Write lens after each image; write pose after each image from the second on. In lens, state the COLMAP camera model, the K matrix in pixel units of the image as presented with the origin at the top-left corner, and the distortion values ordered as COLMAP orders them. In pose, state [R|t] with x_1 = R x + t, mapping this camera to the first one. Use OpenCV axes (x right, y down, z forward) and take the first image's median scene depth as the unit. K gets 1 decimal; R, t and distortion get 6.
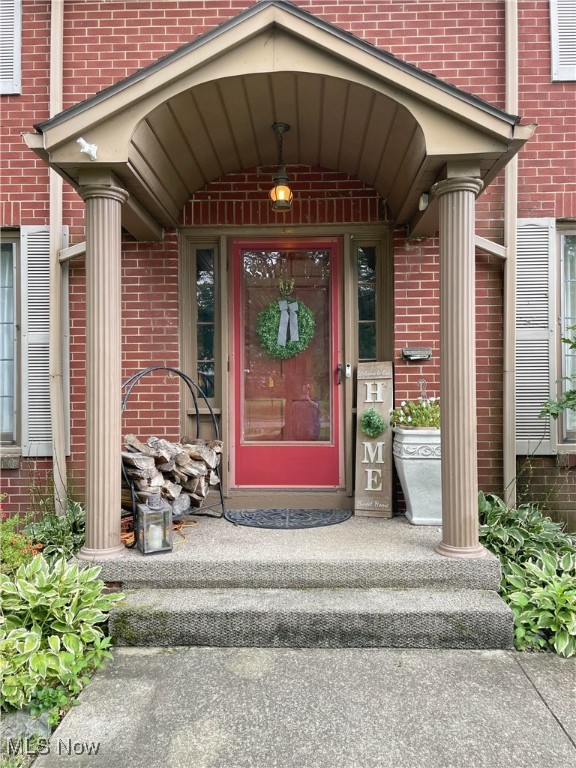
lens RADIAL K [[583.2, 0, 289.4], [0, 583.2, 383.8], [0, 0, 1]] dist [0.052505, -0.072996]
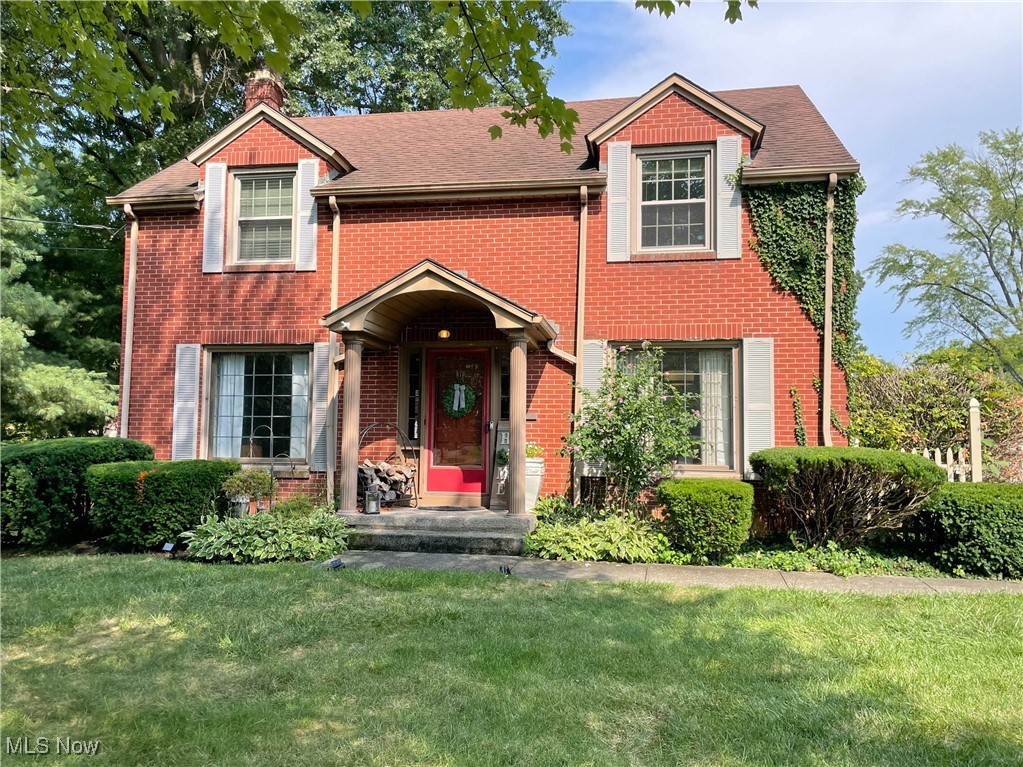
lens RADIAL K [[776.9, 0, 522.4], [0, 776.9, 381.5], [0, 0, 1]] dist [0.052505, -0.072996]
pose [[0.989456, 0.008372, -0.144594, 0.590995], [-0.016792, 0.998227, -0.057109, -0.026380], [0.143859, 0.058935, 0.987842, -1.428984]]
